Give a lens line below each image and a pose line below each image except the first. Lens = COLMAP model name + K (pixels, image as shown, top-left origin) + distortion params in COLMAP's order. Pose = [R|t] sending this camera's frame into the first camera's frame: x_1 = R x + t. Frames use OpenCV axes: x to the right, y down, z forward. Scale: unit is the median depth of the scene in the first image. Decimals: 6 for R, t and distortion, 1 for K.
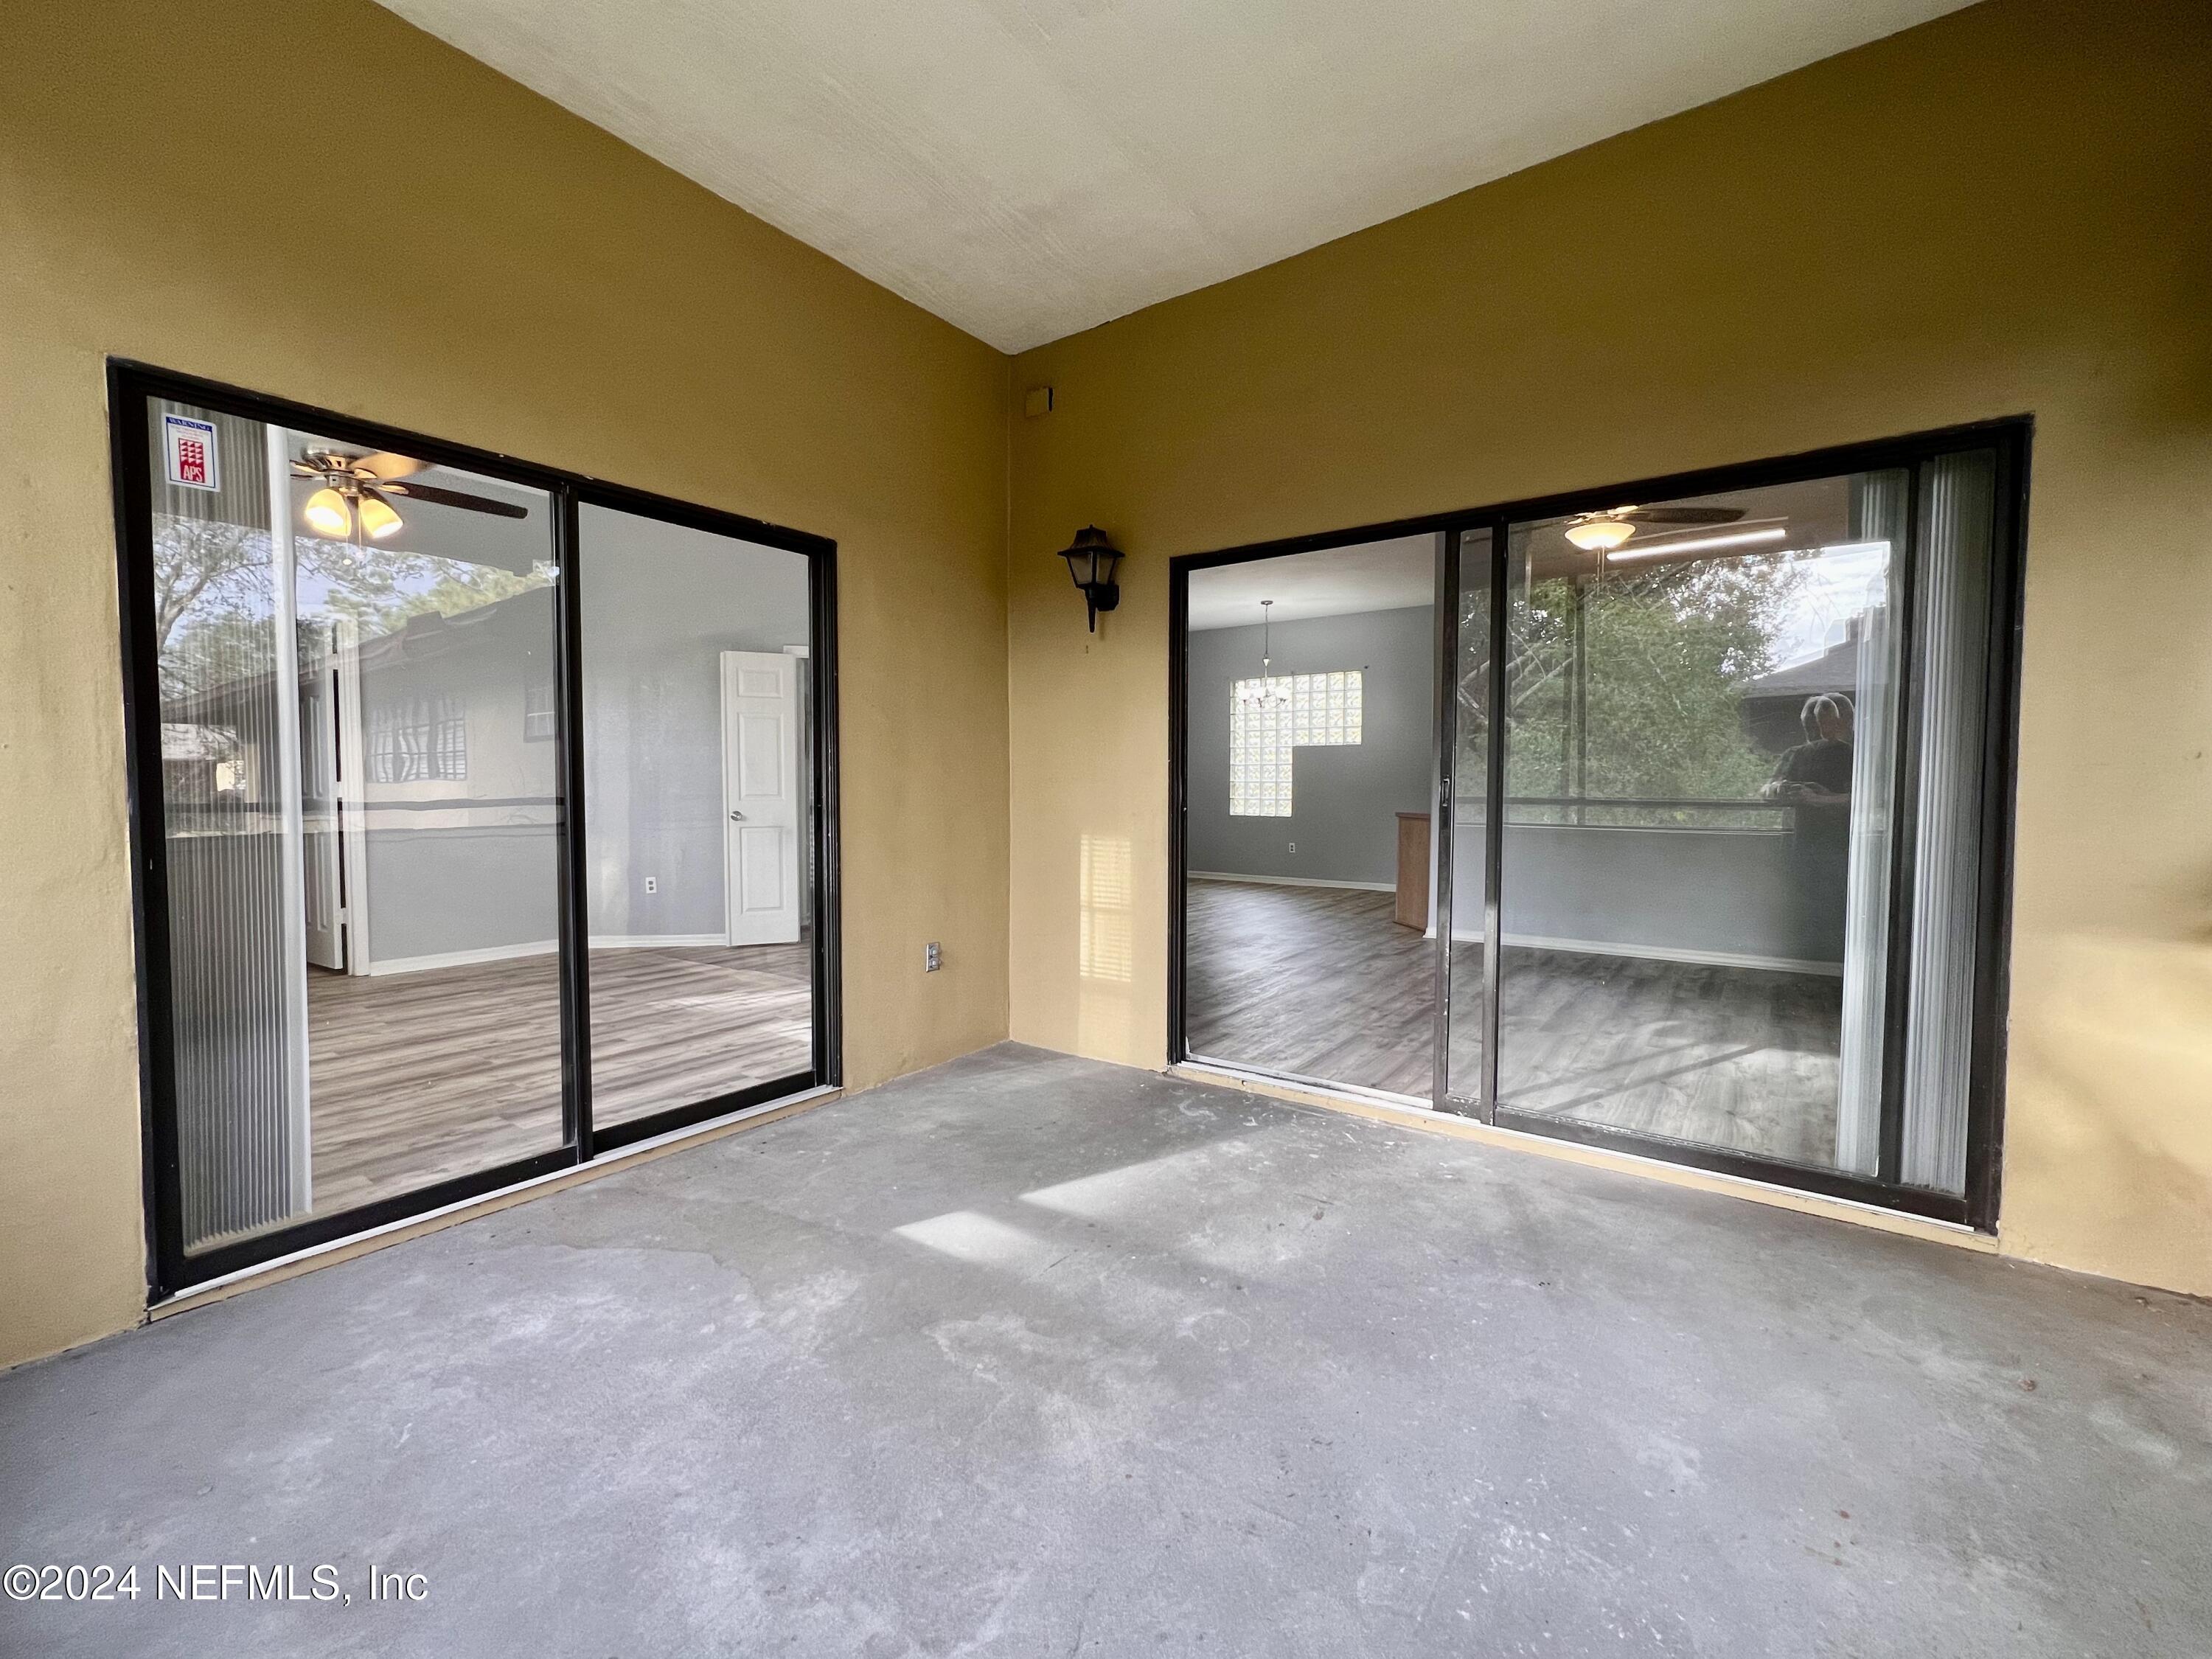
lens RADIAL K [[935.1, 0, 1105.3], [0, 935.1, 824.9], [0, 0, 1]] dist [-0.002830, 0.000363]
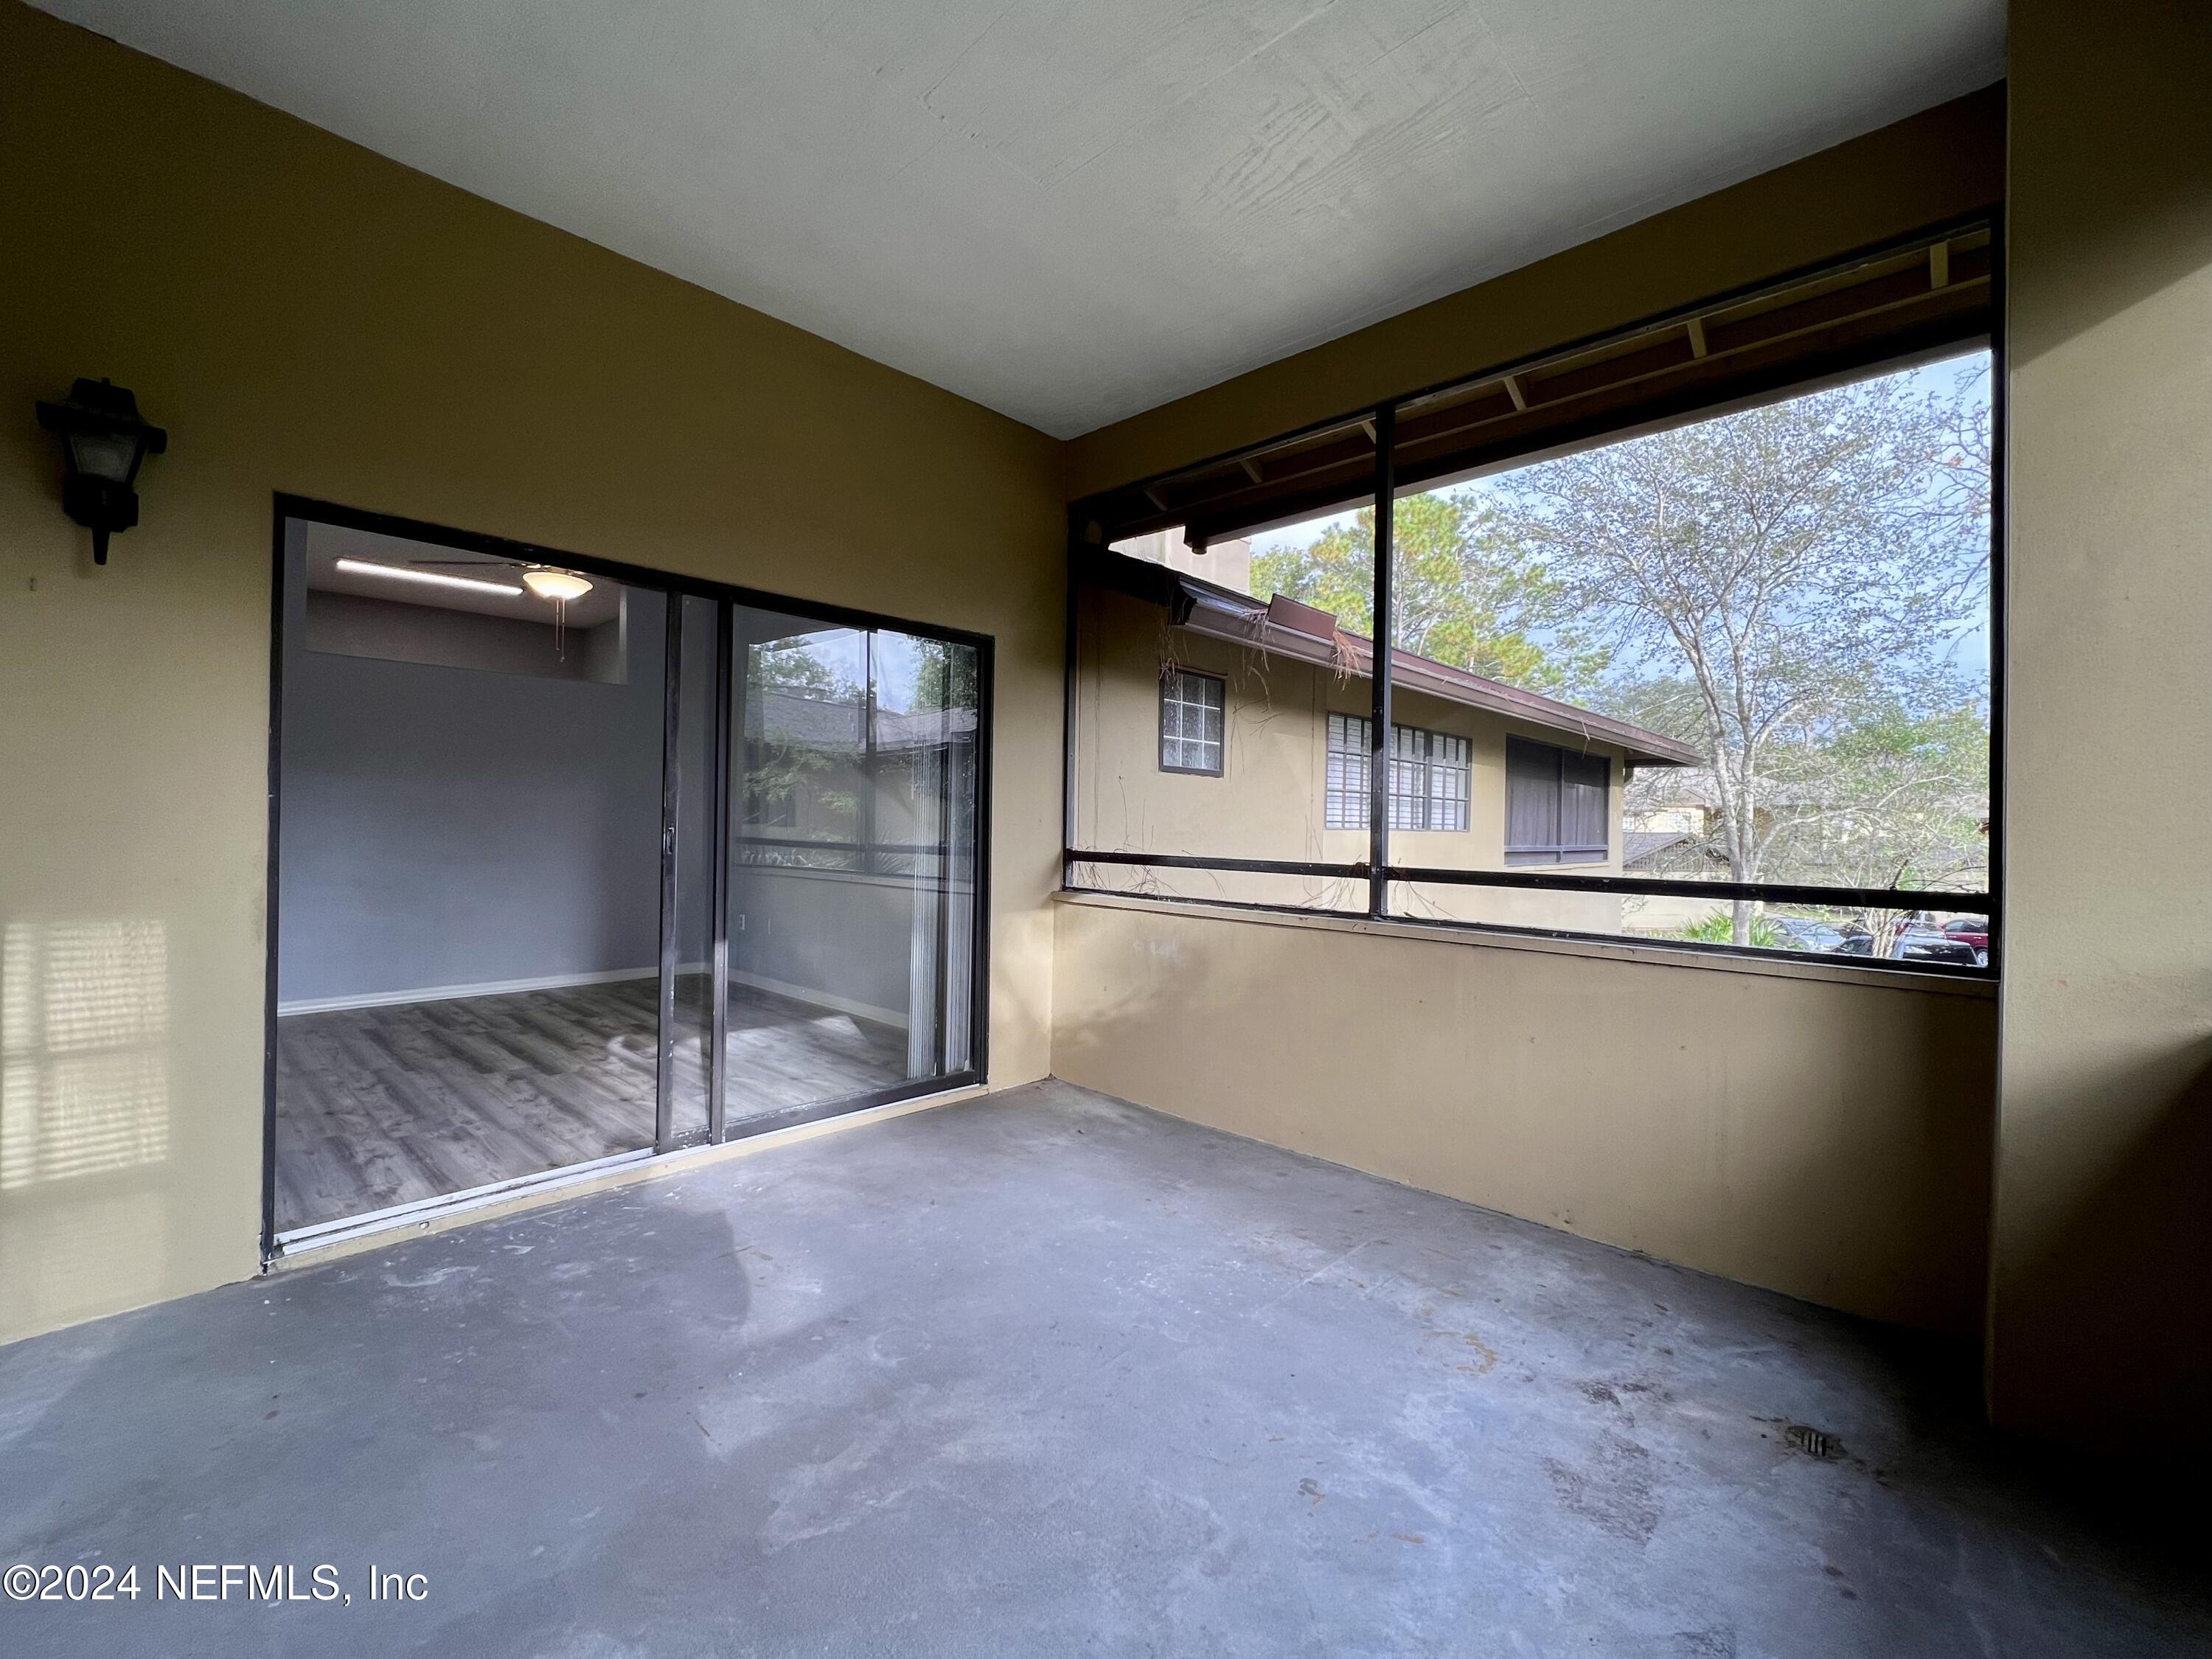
lens RADIAL K [[935.1, 0, 1105.3], [0, 935.1, 824.9], [0, 0, 1]] dist [-0.002830, 0.000363]
pose [[0.128533, -0.001620, 0.991704, -0.573466], [0.025469, 0.999674, -0.001668, -0.036419], [-0.991378, 0.025472, 0.128532, 0.372920]]
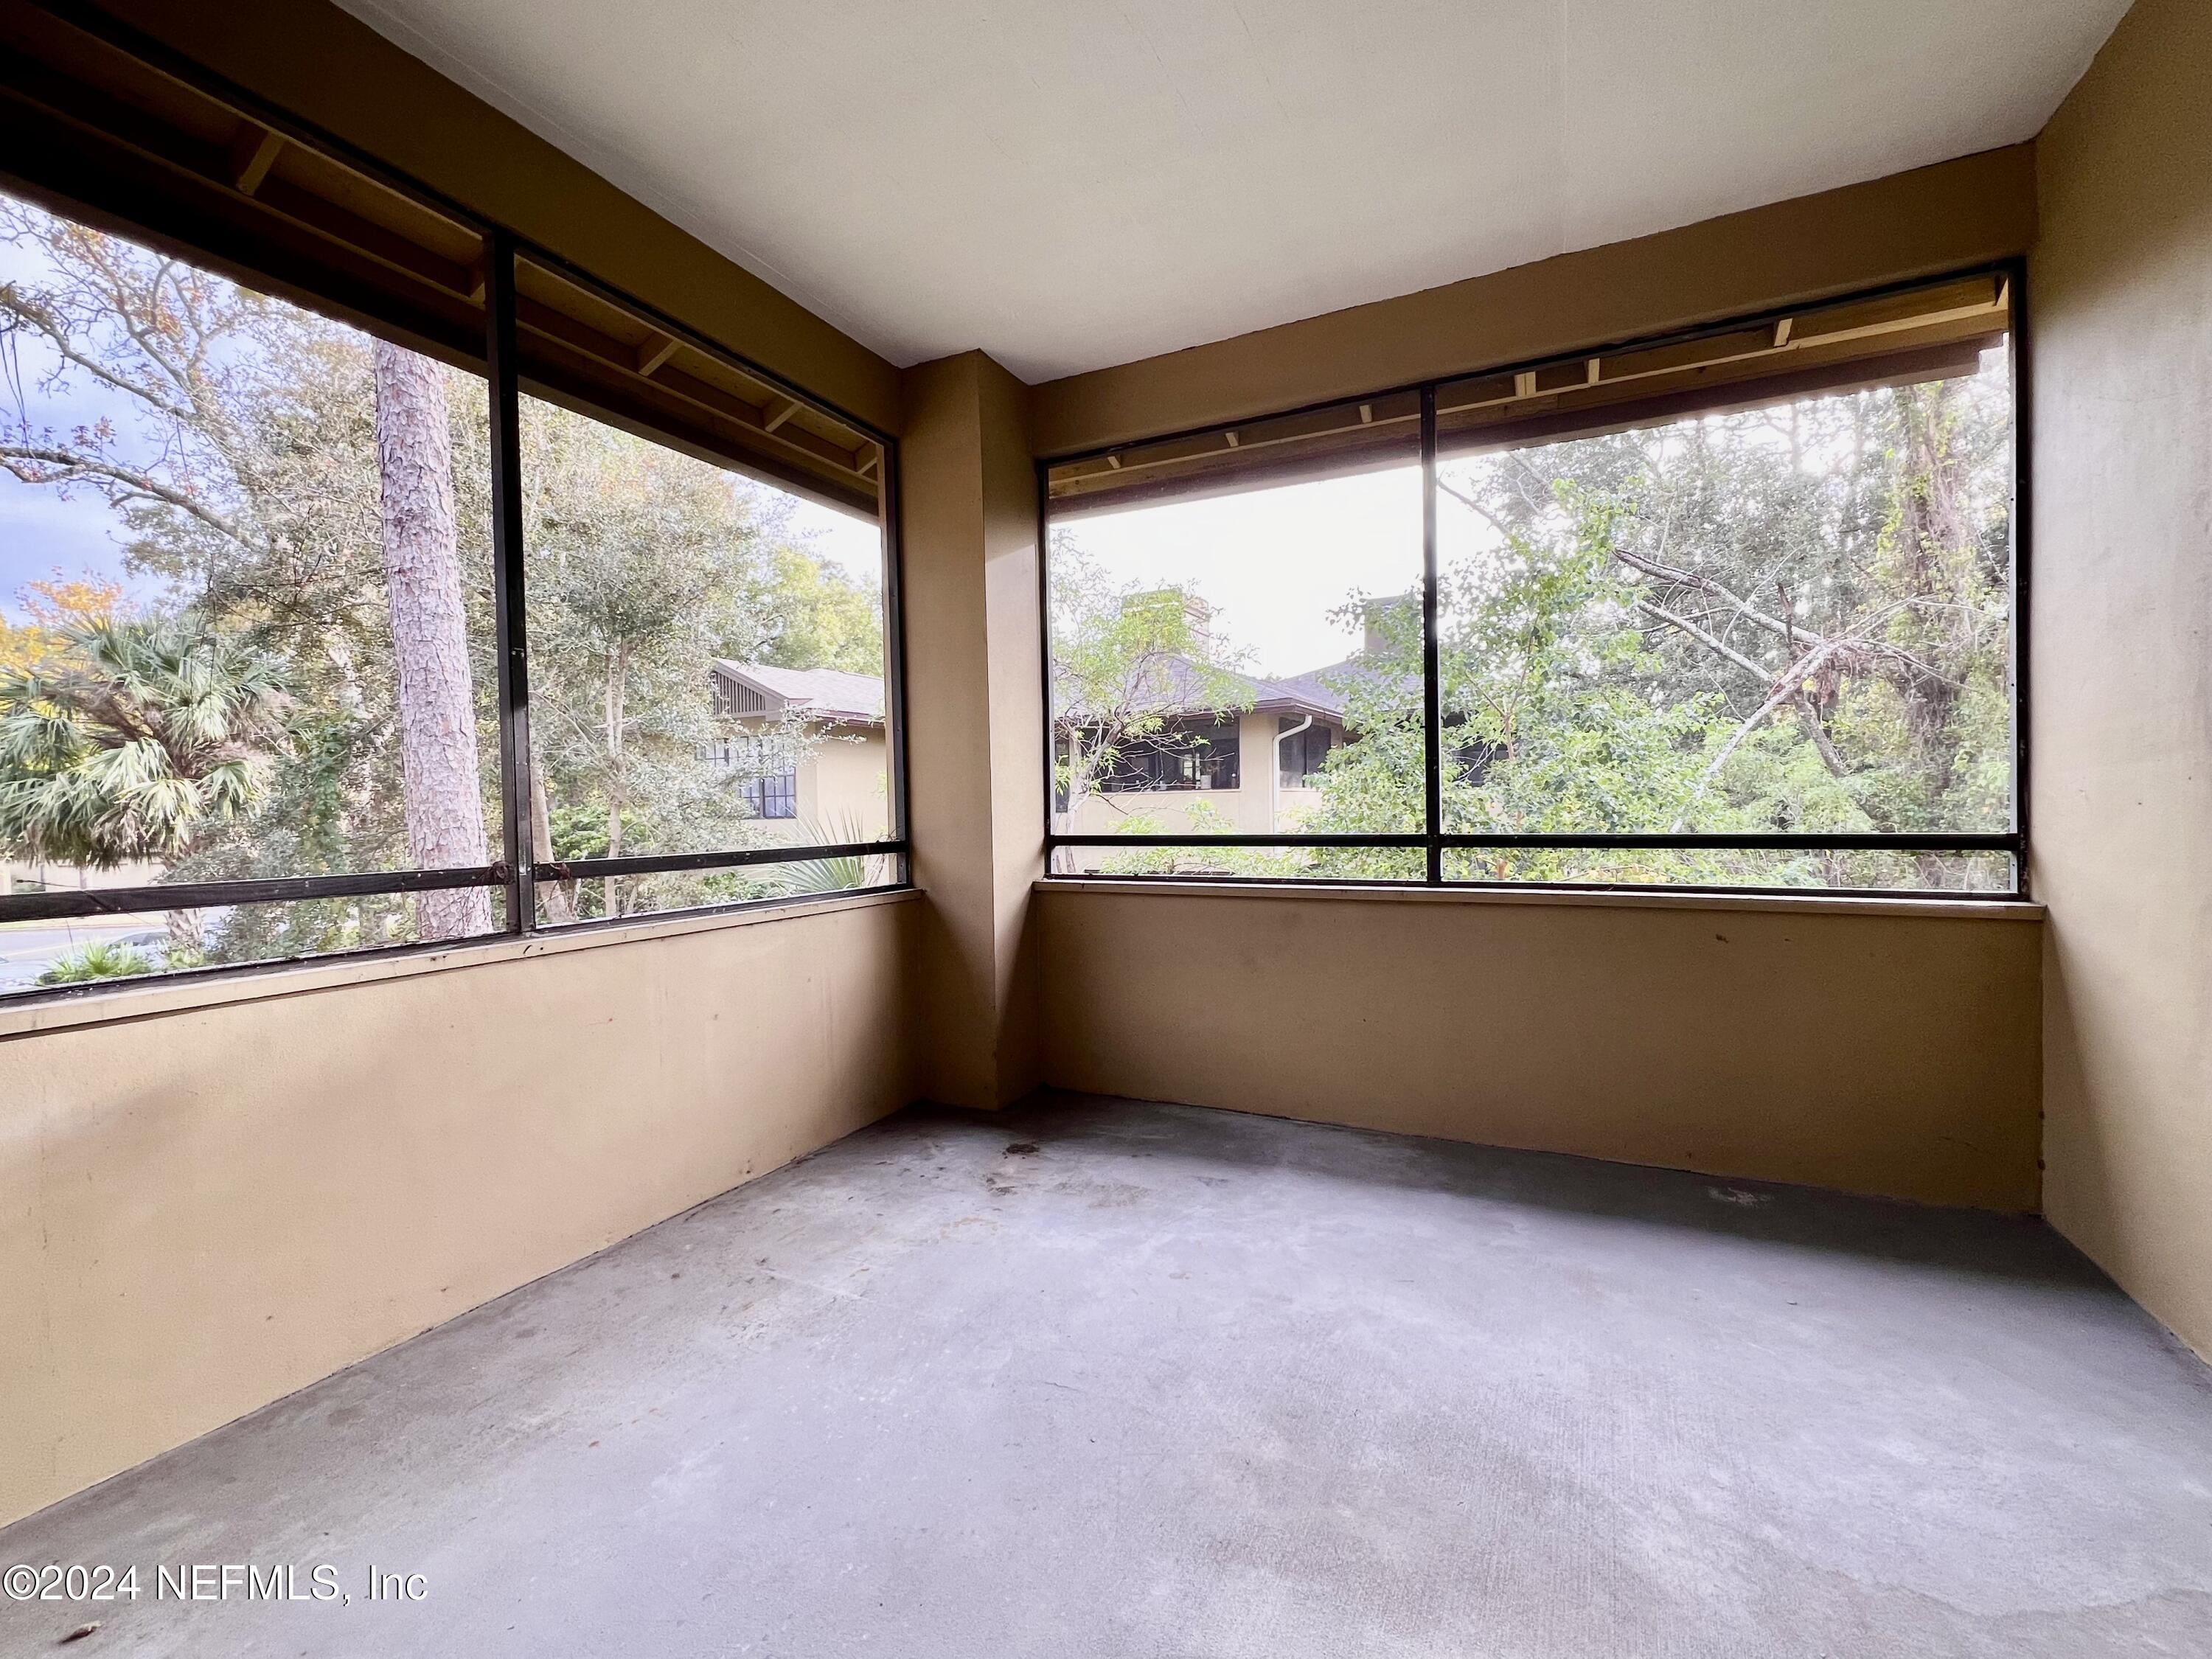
lens RADIAL K [[935.1, 0, 1105.3], [0, 935.1, 824.9], [0, 0, 1]] dist [-0.002830, 0.000363]
pose [[-0.985028, 0.018795, -0.171368, 0.152239], [0.008572, 0.998149, 0.060203, -0.059133], [0.172182, 0.057832, -0.983366, 1.039088]]
